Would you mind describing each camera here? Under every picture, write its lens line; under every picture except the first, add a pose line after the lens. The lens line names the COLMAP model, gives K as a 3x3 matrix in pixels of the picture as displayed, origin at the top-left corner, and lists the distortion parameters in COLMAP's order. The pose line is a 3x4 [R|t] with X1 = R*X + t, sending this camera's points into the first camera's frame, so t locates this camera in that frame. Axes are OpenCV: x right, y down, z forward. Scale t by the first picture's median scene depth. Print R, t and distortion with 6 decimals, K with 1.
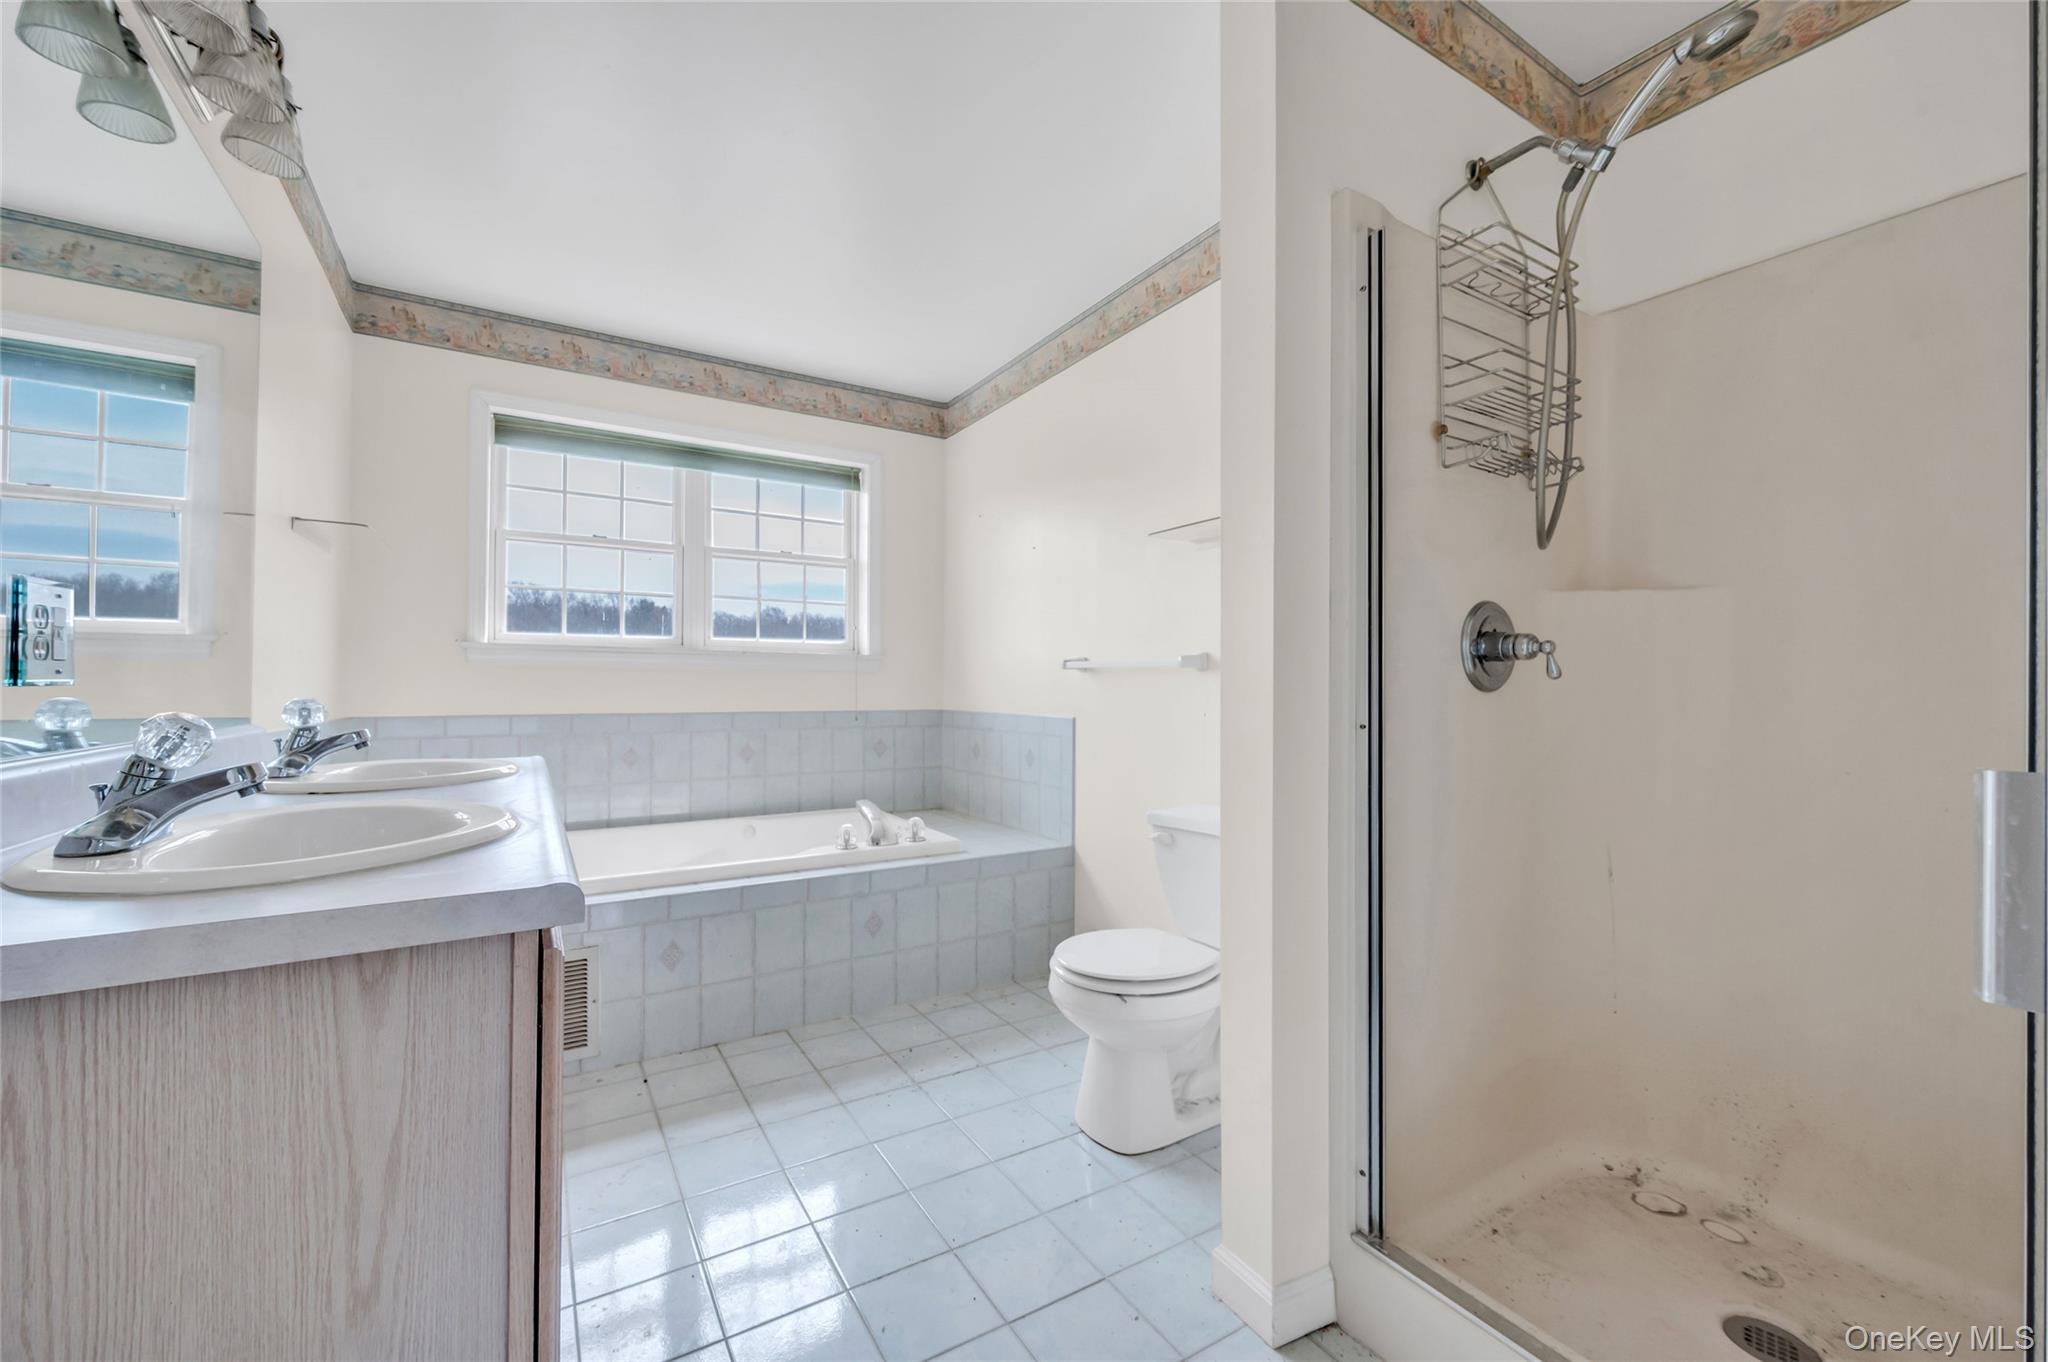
lens RADIAL K [[802.4, 0, 1019.5], [0, 802.4, 683.6], [0, 0, 1]] dist [-0.008374, -0.000192]
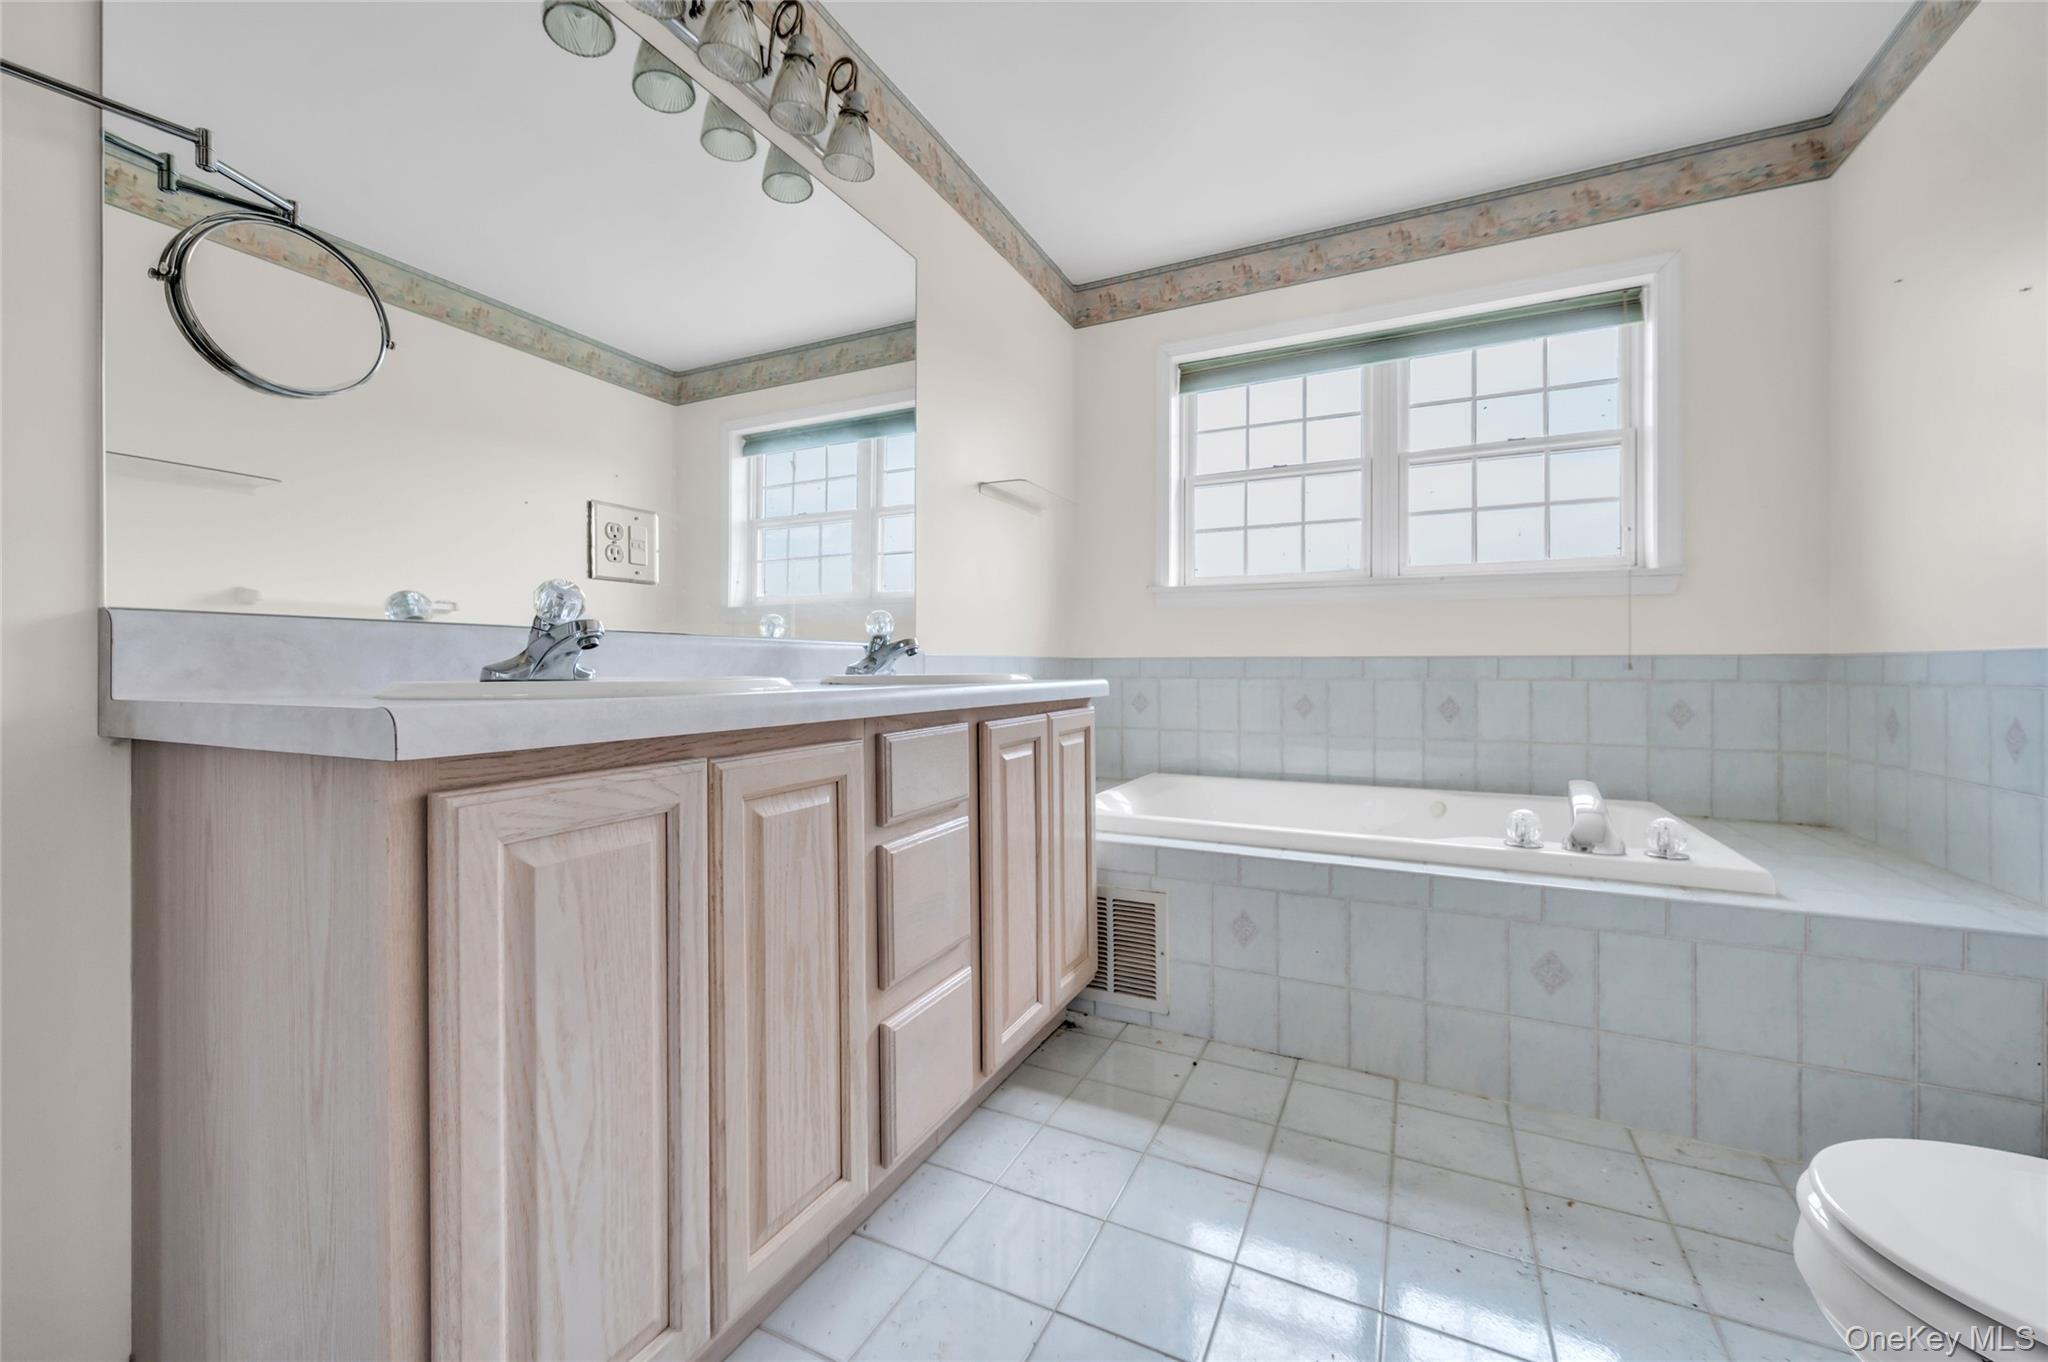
lens RADIAL K [[802.4, 0, 1018.7], [0, 802.4, 674.3], [0, 0, 1]] dist [-0.008374, -0.000192]
pose [[0.523034, 0.002502, -0.852308, 0.113078], [0.004976, 0.999970, 0.005989, 0.053271], [0.852297, -0.007373, 0.523006, 0.279125]]
